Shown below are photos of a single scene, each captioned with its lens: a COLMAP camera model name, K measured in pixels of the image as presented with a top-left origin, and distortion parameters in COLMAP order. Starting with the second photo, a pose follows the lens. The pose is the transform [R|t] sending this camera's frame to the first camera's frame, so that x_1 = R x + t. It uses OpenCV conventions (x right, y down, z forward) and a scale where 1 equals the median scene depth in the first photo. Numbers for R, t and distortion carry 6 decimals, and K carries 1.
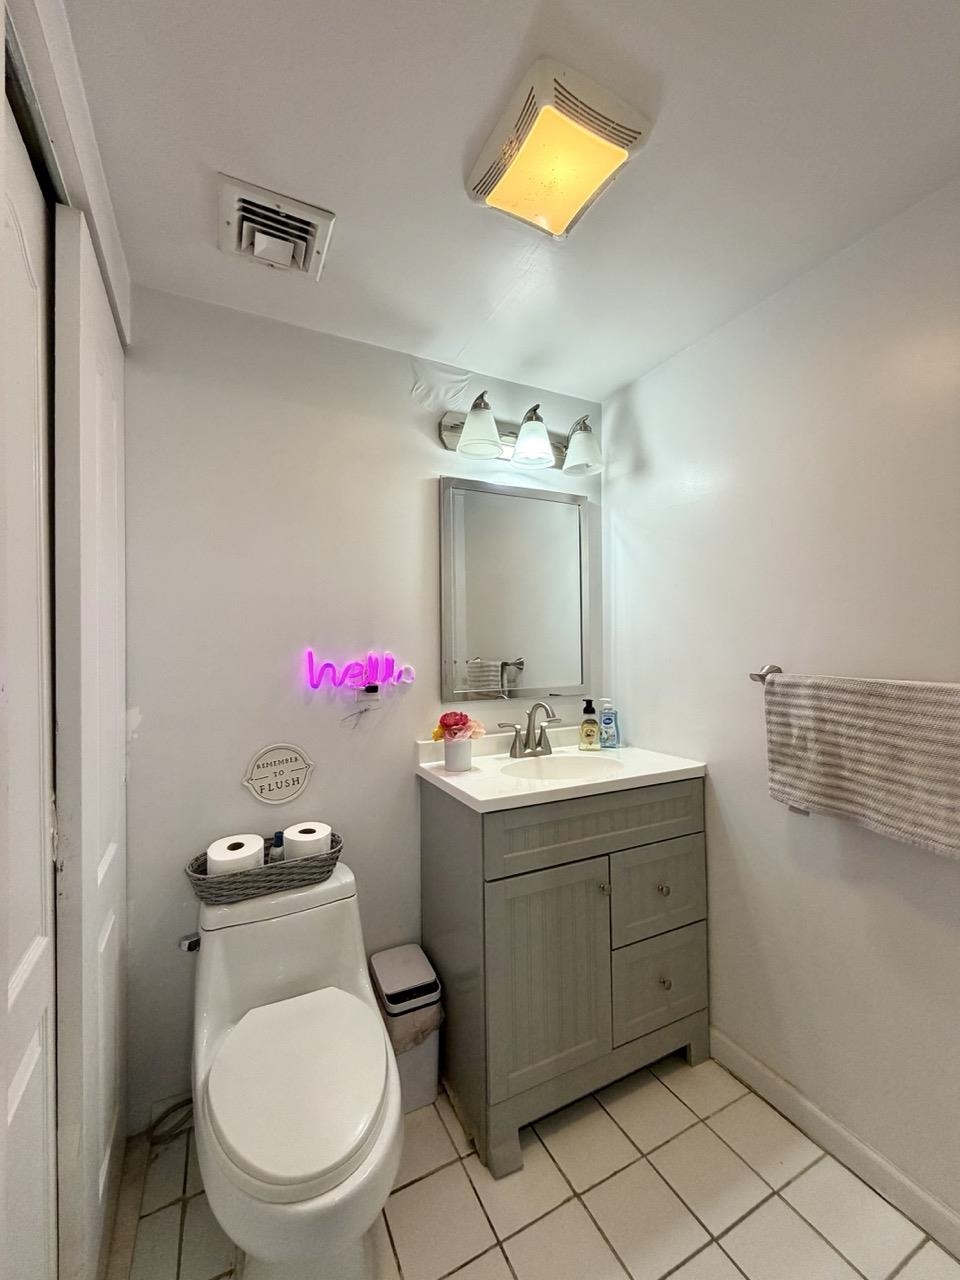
lens RADIAL K [[512.8, 0, 481.8], [0, 512.8, 643.6], [0, 0, 1]] dist [0.001529, -0.000079]
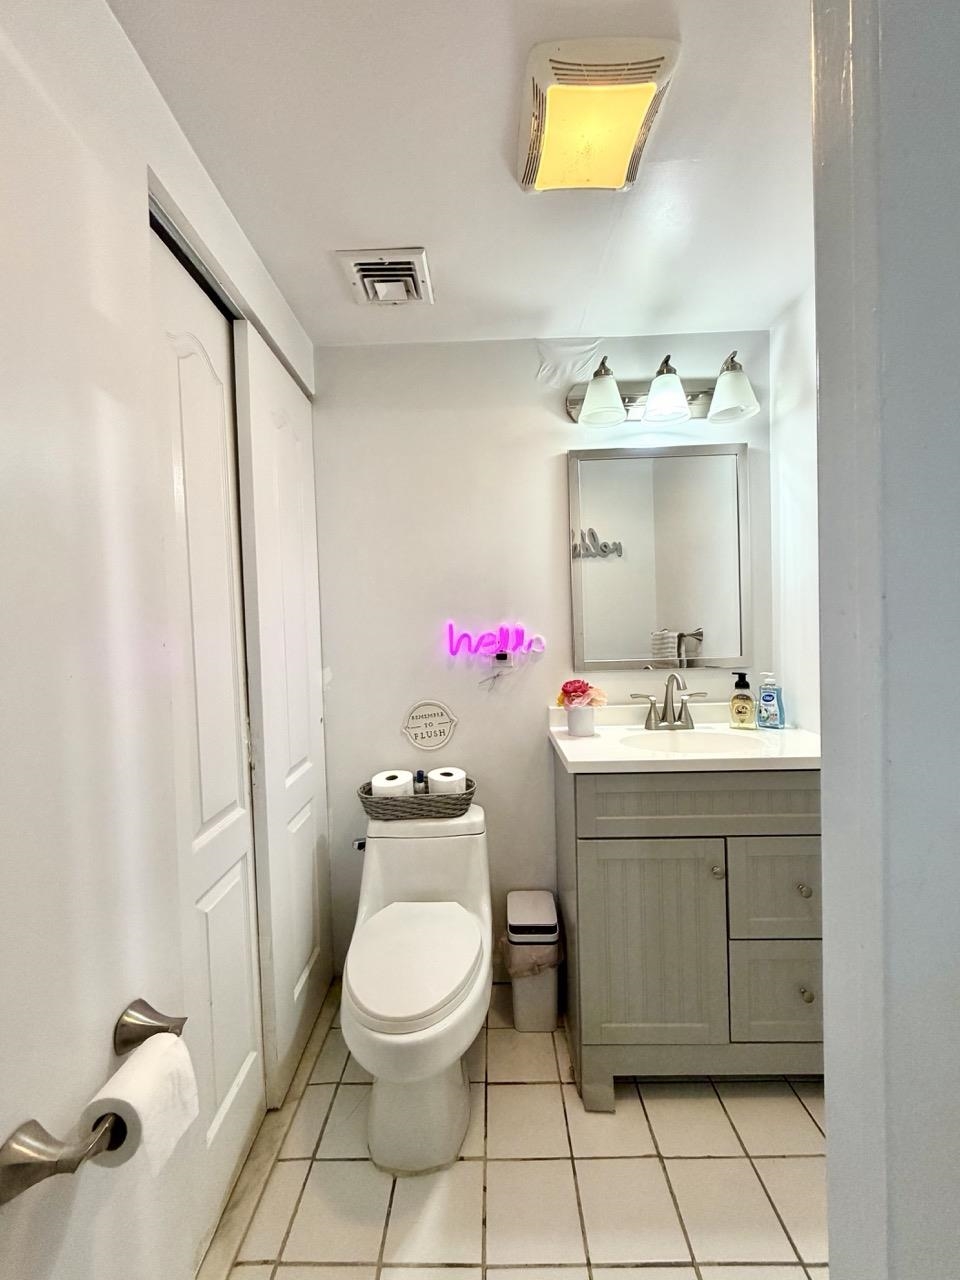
lens RADIAL K [[512.8, 0, 468.3], [0, 512.8, 640.1], [0, 0, 1]] dist [0.001529, -0.000079]
pose [[0.886138, -0.000669, -0.463422, 0.251406], [0.020972, 0.999032, 0.038660, 0.008891], [0.462947, -0.043976, 0.885294, -0.018959]]
